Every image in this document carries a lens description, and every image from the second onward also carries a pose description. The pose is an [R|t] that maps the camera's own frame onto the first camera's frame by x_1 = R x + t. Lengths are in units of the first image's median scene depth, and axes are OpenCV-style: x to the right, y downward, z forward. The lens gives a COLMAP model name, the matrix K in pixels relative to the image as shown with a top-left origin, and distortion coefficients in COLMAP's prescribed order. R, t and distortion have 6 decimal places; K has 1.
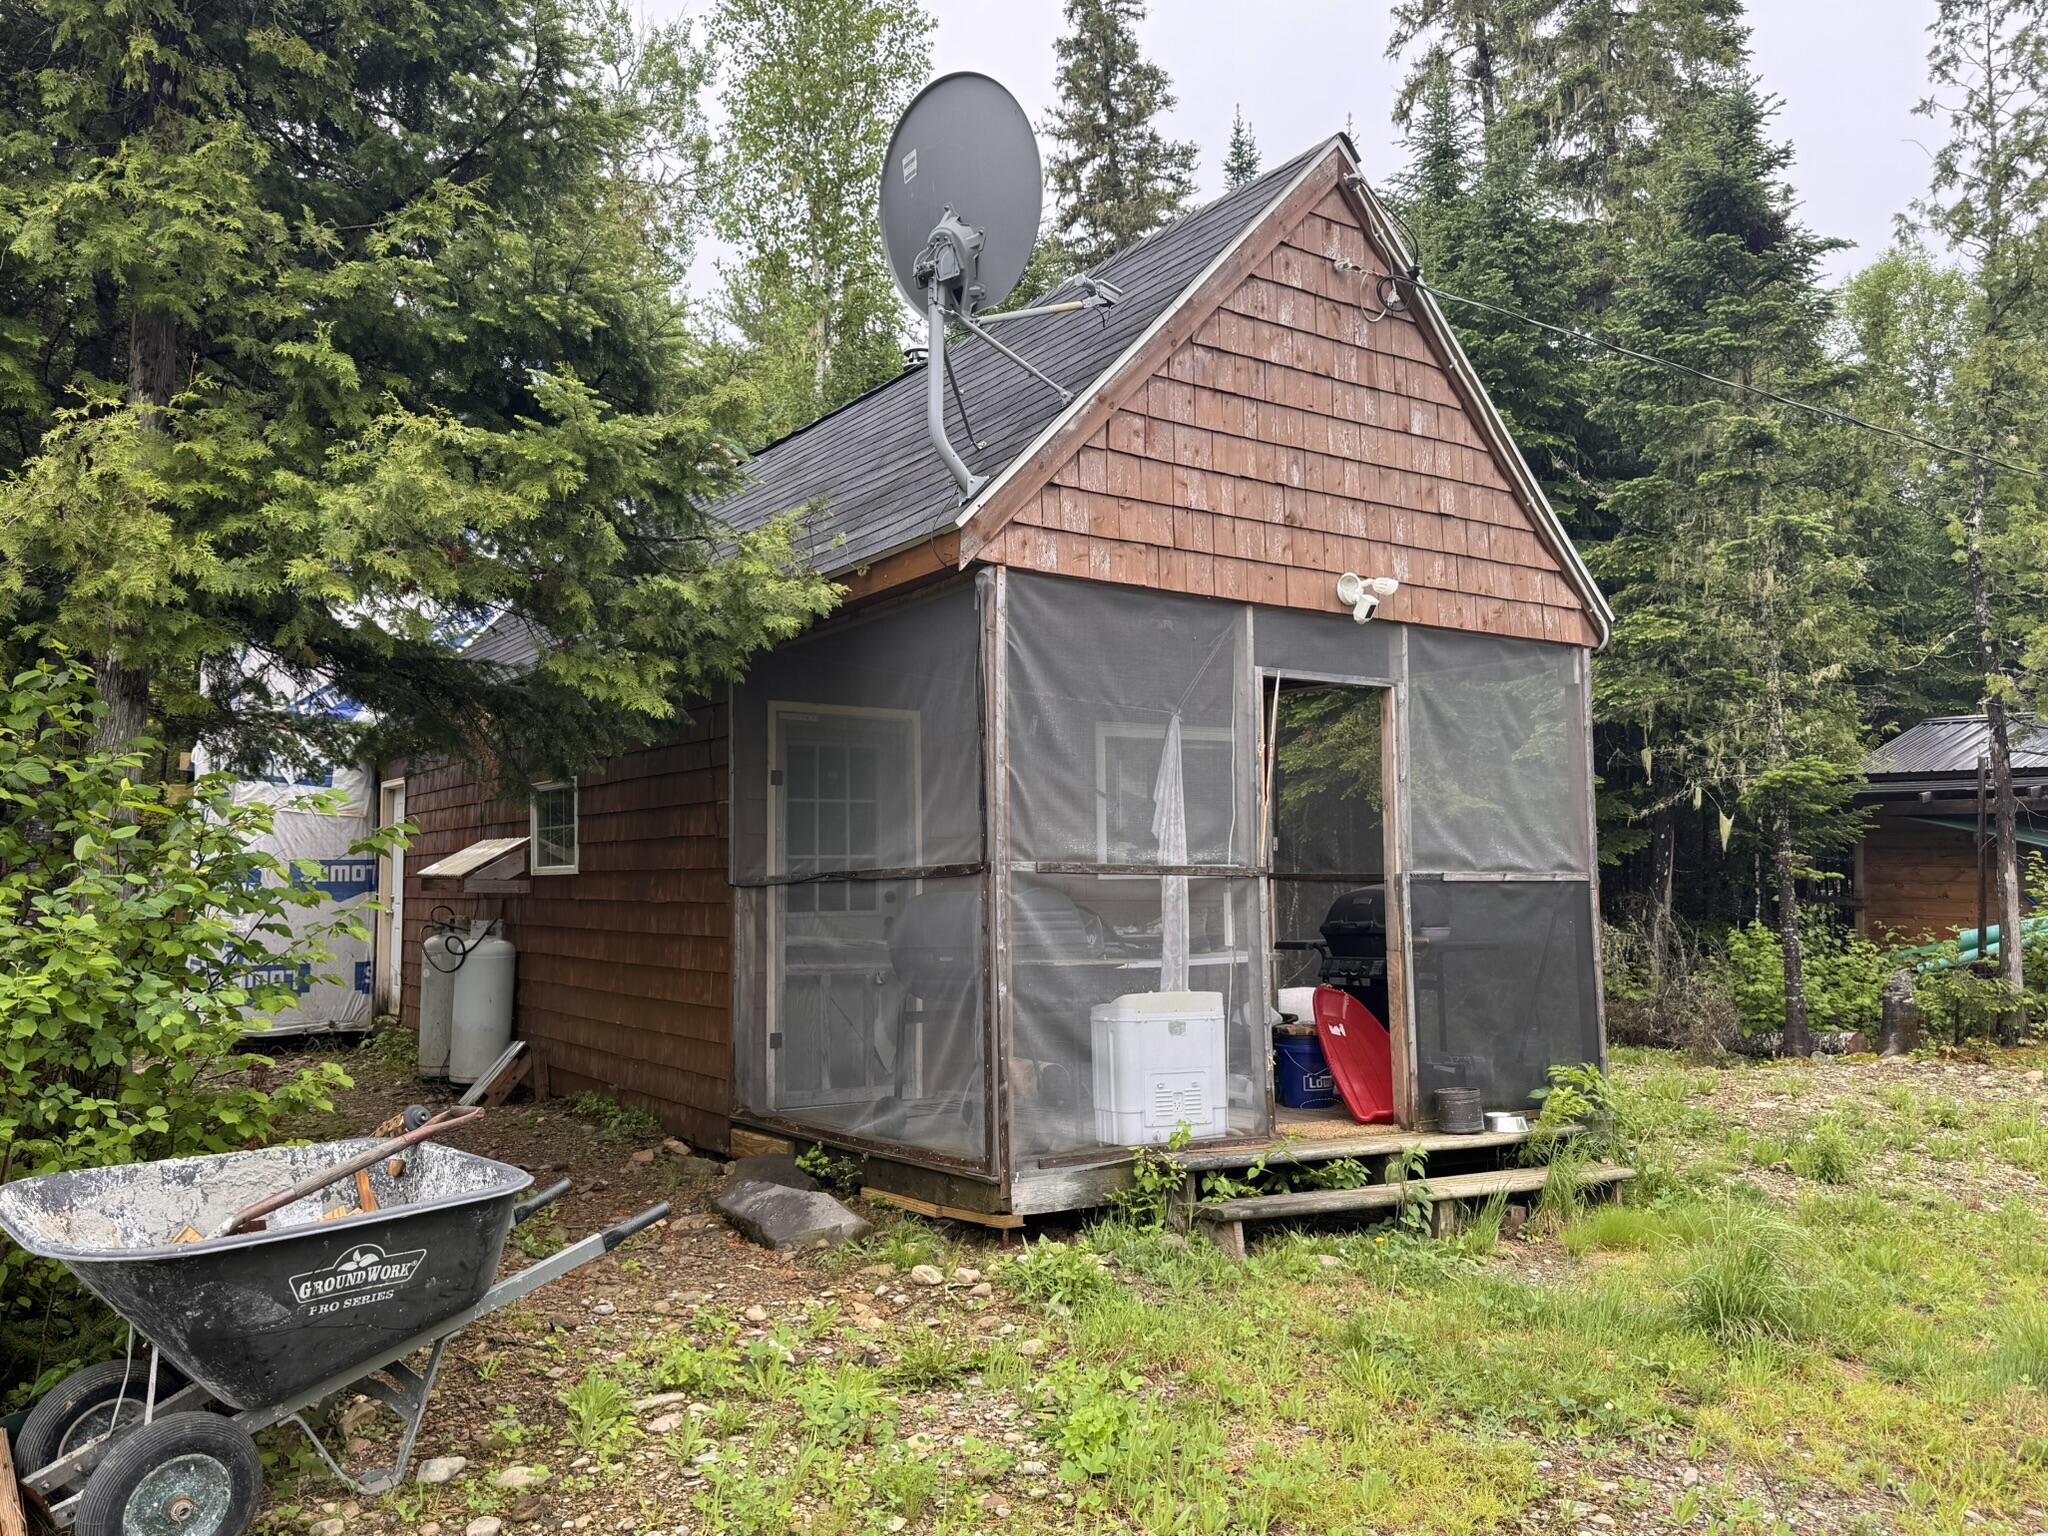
lens RADIAL K [[1577.1, 0, 1004.7], [0, 1577.1, 776.2], [0, 0, 1]] dist [0.086556, 0.003557]
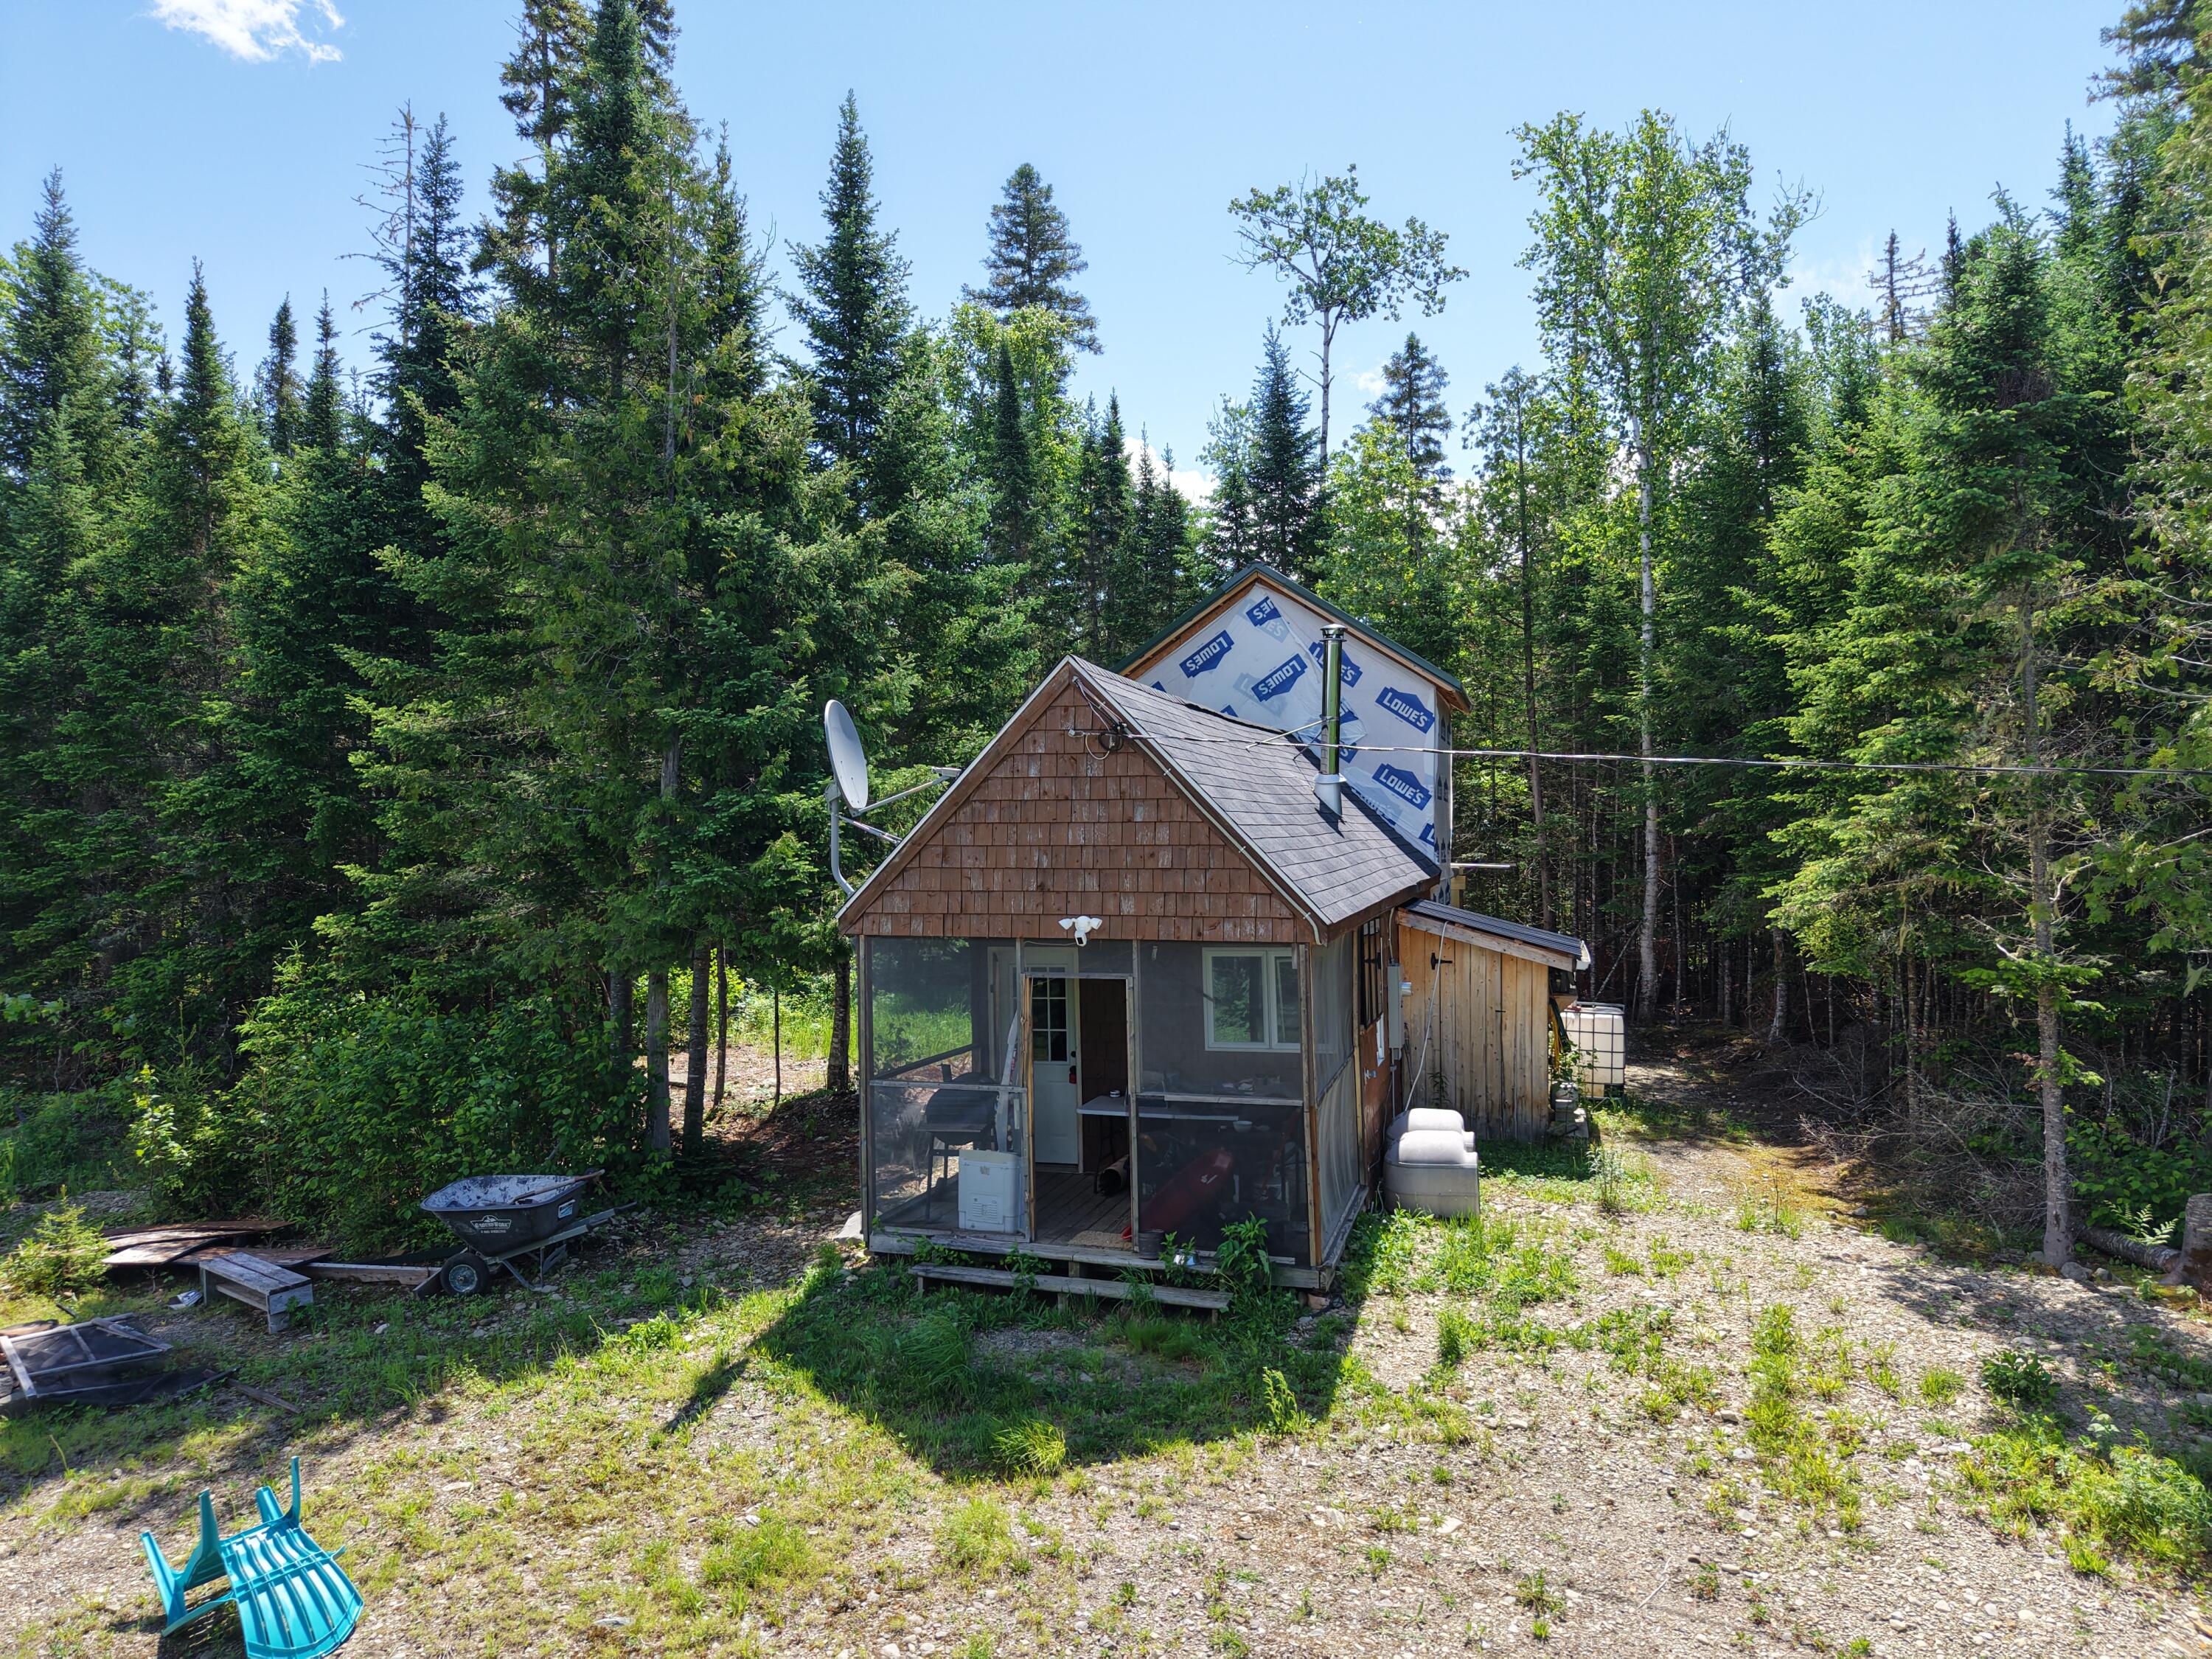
lens RADIAL K [[1467.1, 0, 1115.7], [0, 1467.1, 801.4], [0, 0, 1]] dist [0.019022, -0.012765]
pose [[0.653012, -0.024084, -0.756964, 1.370888], [0.064244, 0.997653, 0.023680, -0.273399], [0.754618, -0.064094, 0.653027, 0.018648]]
